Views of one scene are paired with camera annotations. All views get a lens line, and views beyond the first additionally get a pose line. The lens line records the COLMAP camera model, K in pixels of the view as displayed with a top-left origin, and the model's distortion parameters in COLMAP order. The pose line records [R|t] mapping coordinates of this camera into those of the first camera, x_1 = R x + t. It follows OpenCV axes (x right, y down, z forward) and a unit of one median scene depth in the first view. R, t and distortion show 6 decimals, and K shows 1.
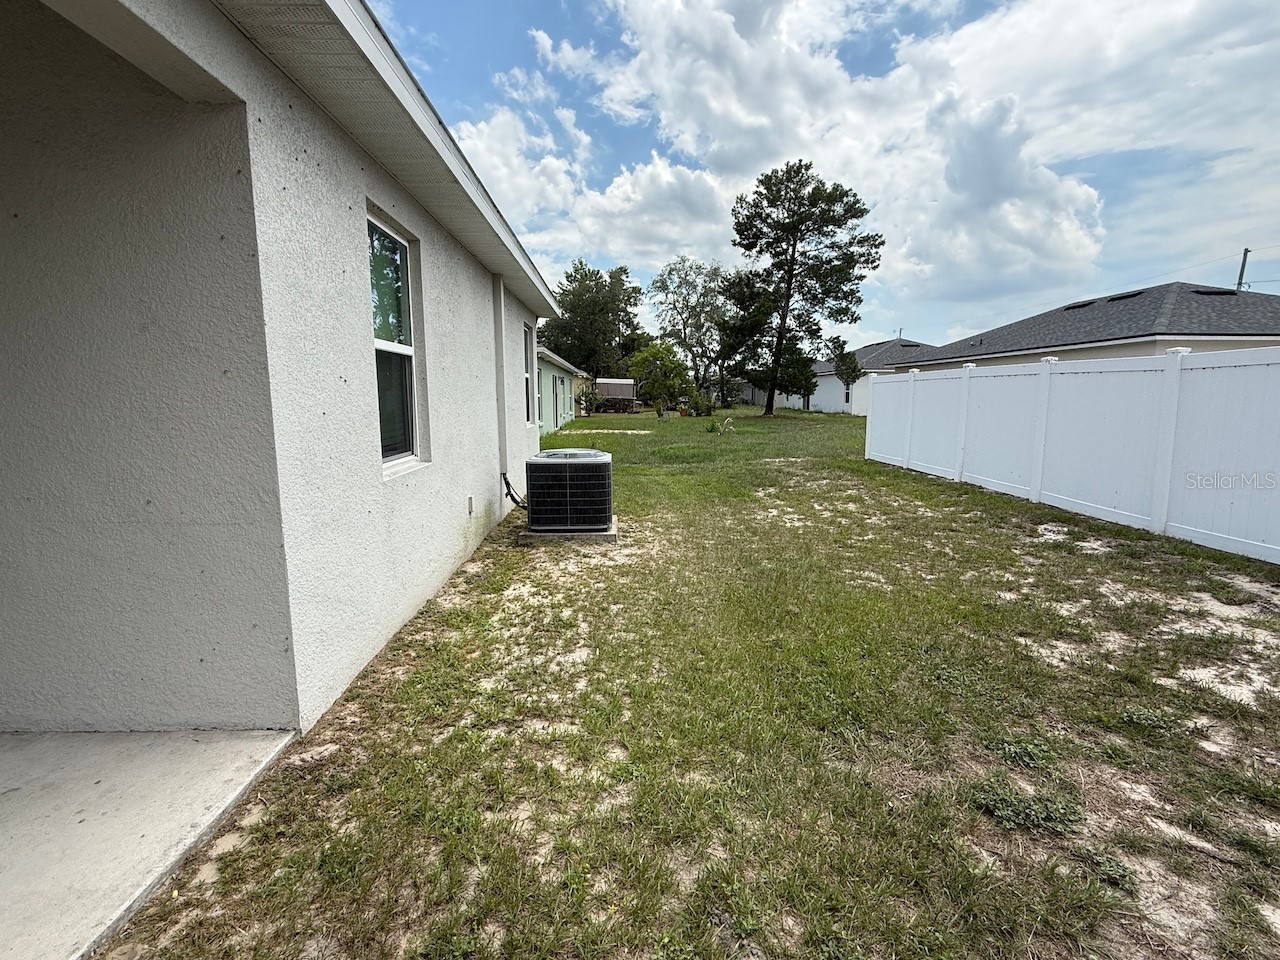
lens RADIAL K [[594.9, 0, 639.3], [0, 594.9, 481.8], [0, 0, 1]] dist [0.000702, -0.000392]
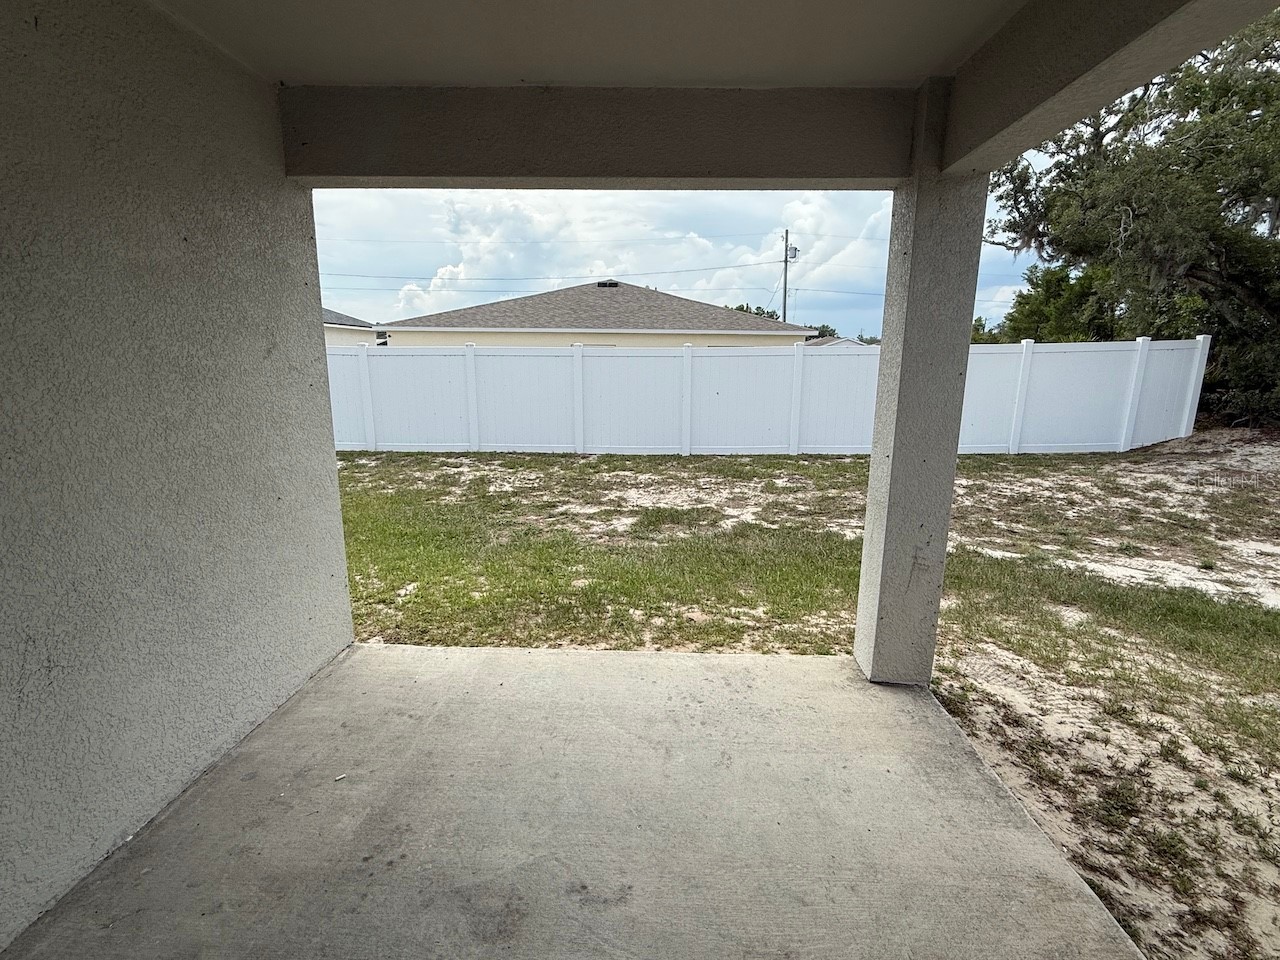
lens RADIAL K [[594.9, 0, 644.5], [0, 594.9, 477.8], [0, 0, 1]] dist [0.000702, -0.000392]
pose [[0.068747, -0.192074, 0.978970, -1.917769], [0.130914, 0.974543, 0.182012, -0.125365], [-0.989007, 0.115648, 0.092142, 0.170315]]
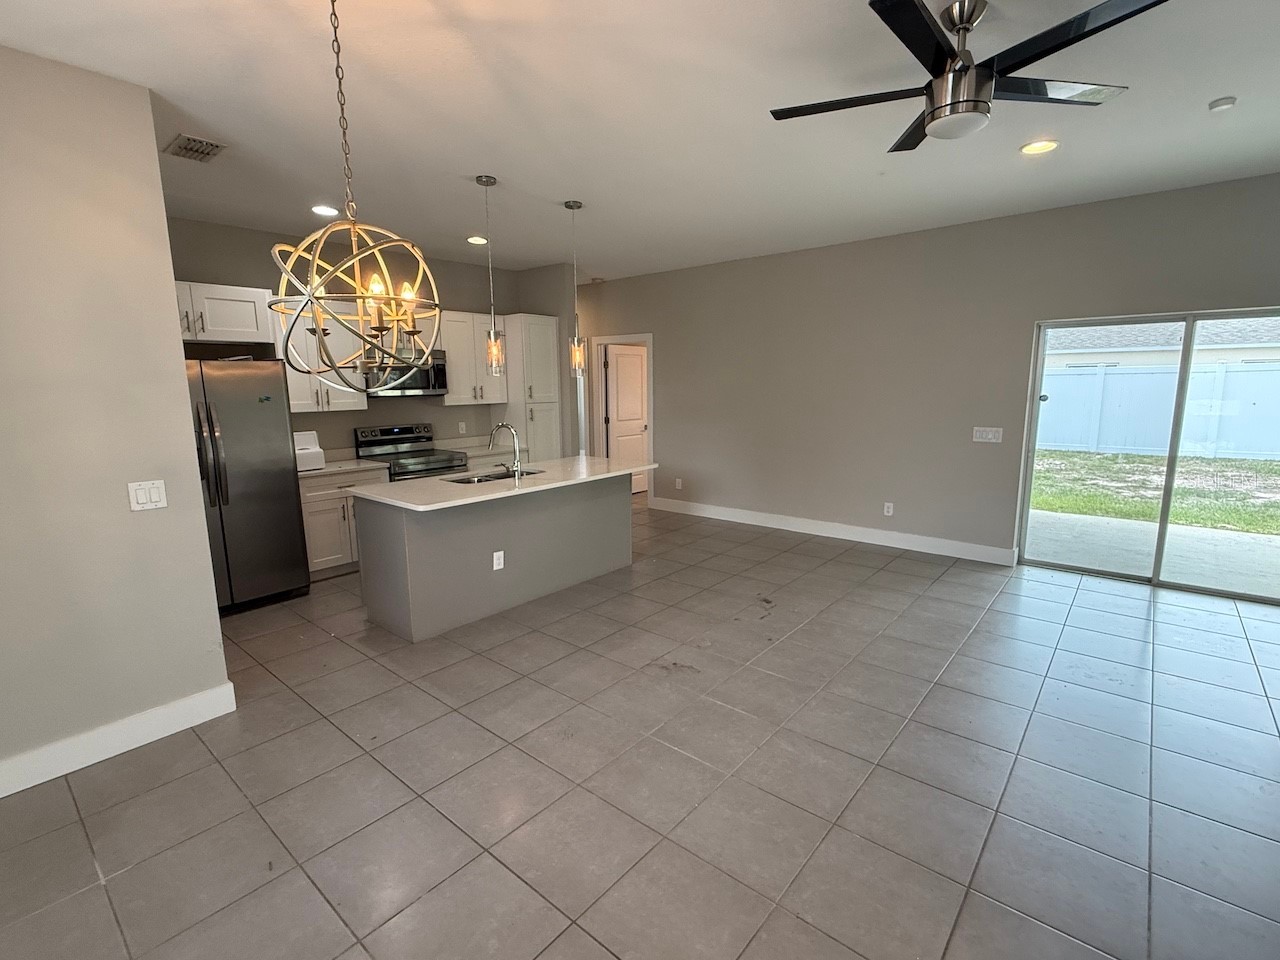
lens RADIAL K [[594.9, 0, 643.5], [0, 594.9, 480.4], [0, 0, 1]] dist [0.000702, -0.000392]
pose [[0.671176, -0.124376, 0.730789, -4.254219], [0.113937, 0.991419, 0.064092, -0.126857], [-0.732489, 0.040247, 0.679588, 0.333300]]
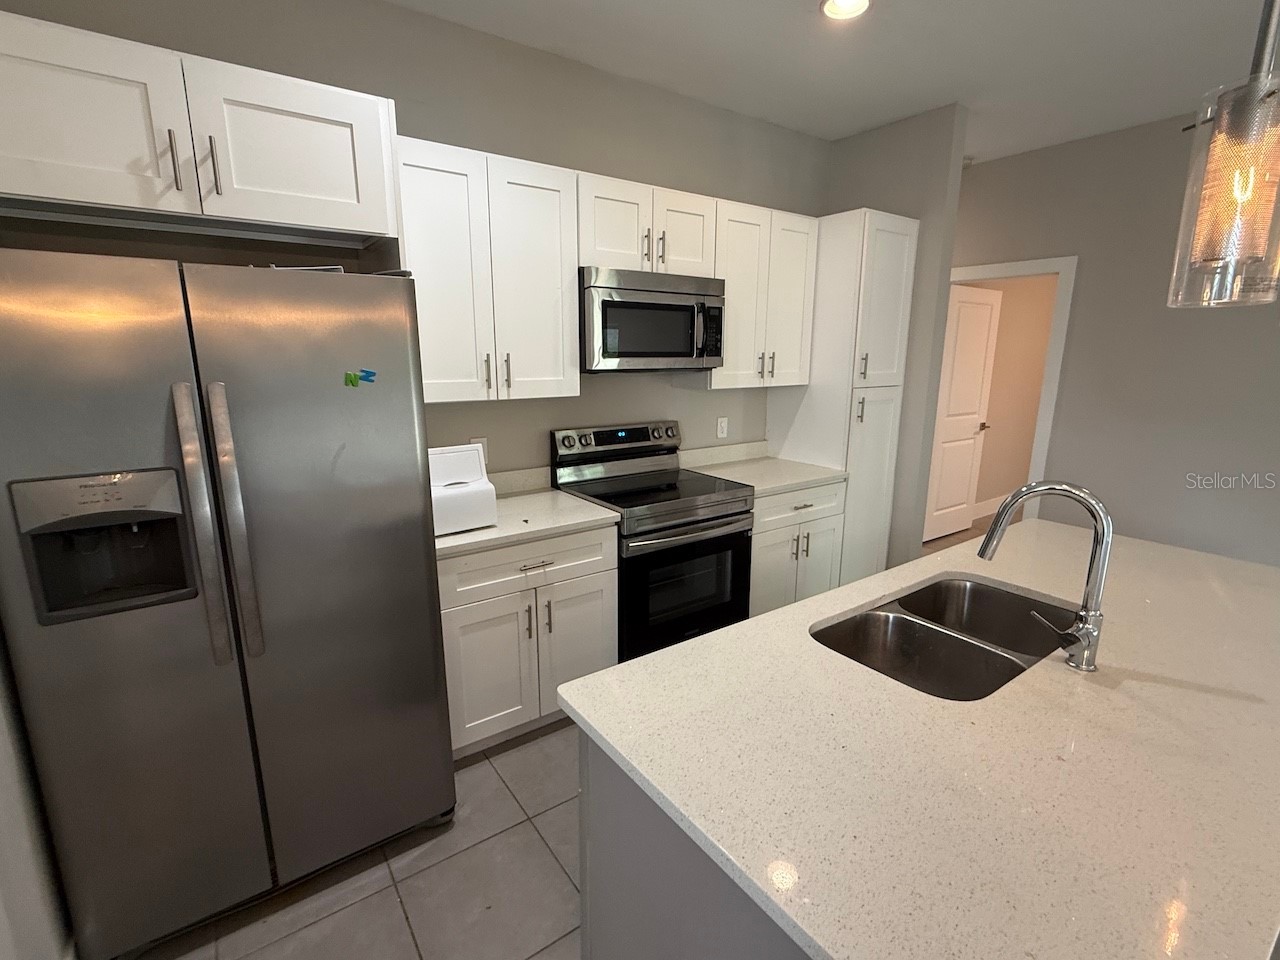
lens RADIAL K [[594.9, 0, 645.9], [0, 594.9, 479.8], [0, 0, 1]] dist [0.000702, -0.000392]
pose [[0.832493, -0.109433, 0.543121, -3.814842], [0.071007, 0.993289, 0.091299, -0.297836], [-0.549467, -0.037440, 0.834676, 1.557778]]
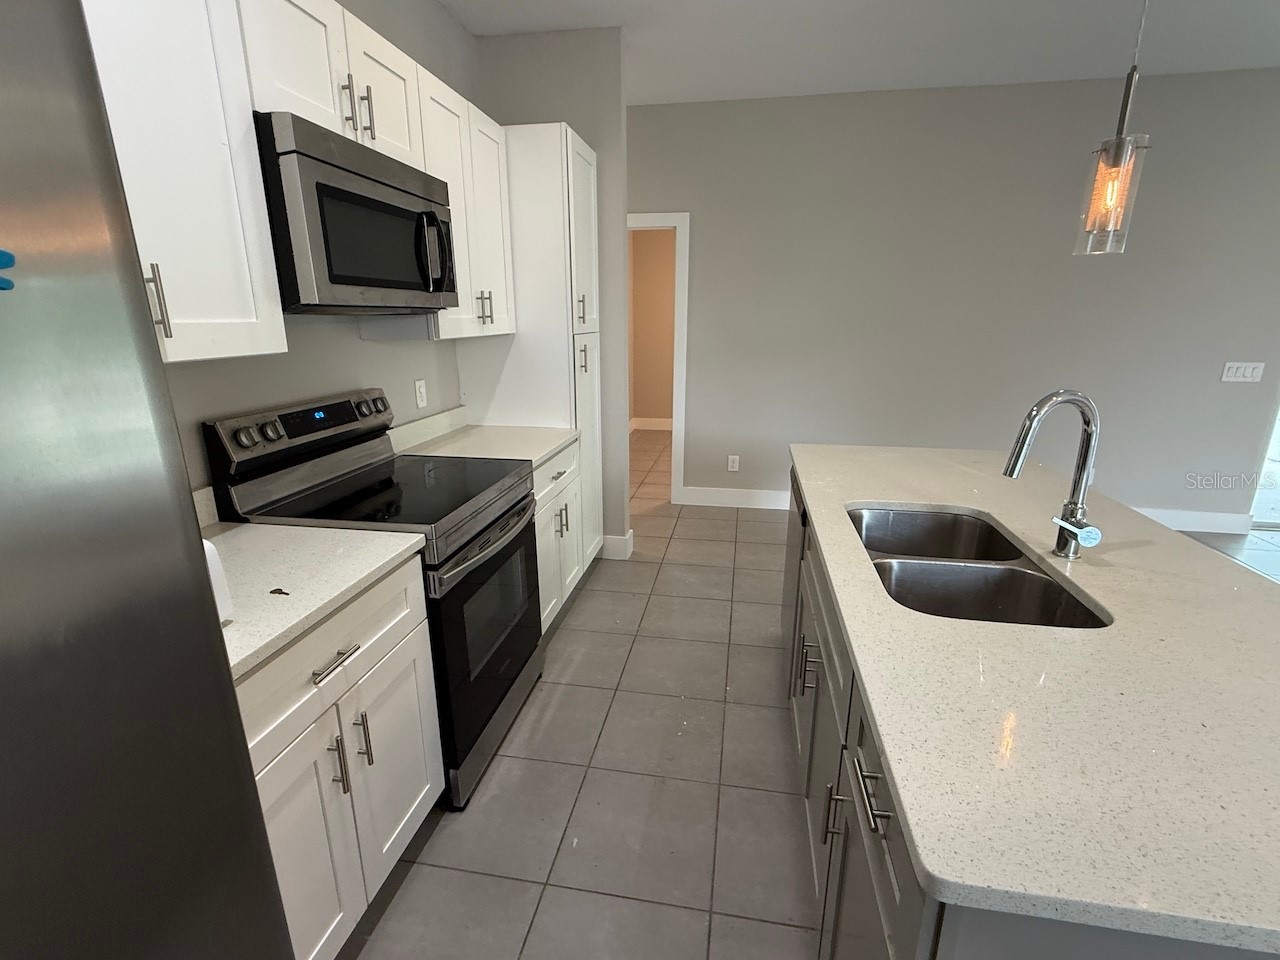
lens RADIAL K [[594.9, 0, 639.6], [0, 594.9, 480.0], [0, 0, 1]] dist [0.000702, -0.000392]
pose [[0.210528, -0.256087, 0.943450, -3.849454], [0.137511, 0.963242, 0.230774, -0.323454], [-0.967868, 0.081150, 0.238004, 2.031581]]
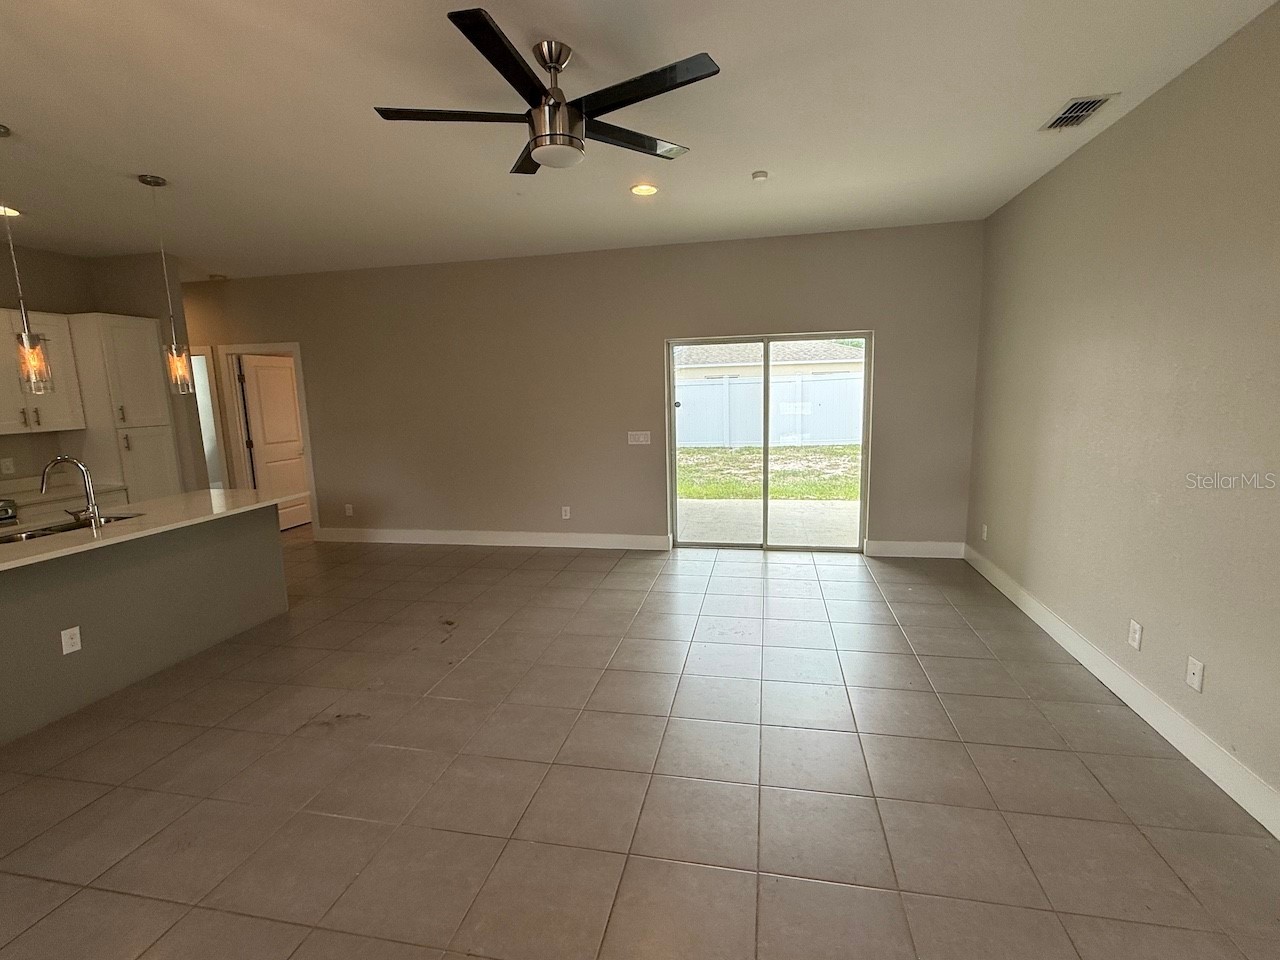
lens RADIAL K [[594.9, 0, 640.8], [0, 594.9, 480.4], [0, 0, 1]] dist [0.000702, -0.000392]
pose [[0.237837, -0.150580, 0.959562, -4.196700], [0.165145, 0.979795, 0.112822, -0.115102], [-0.957163, 0.131633, 0.257899, 0.268704]]
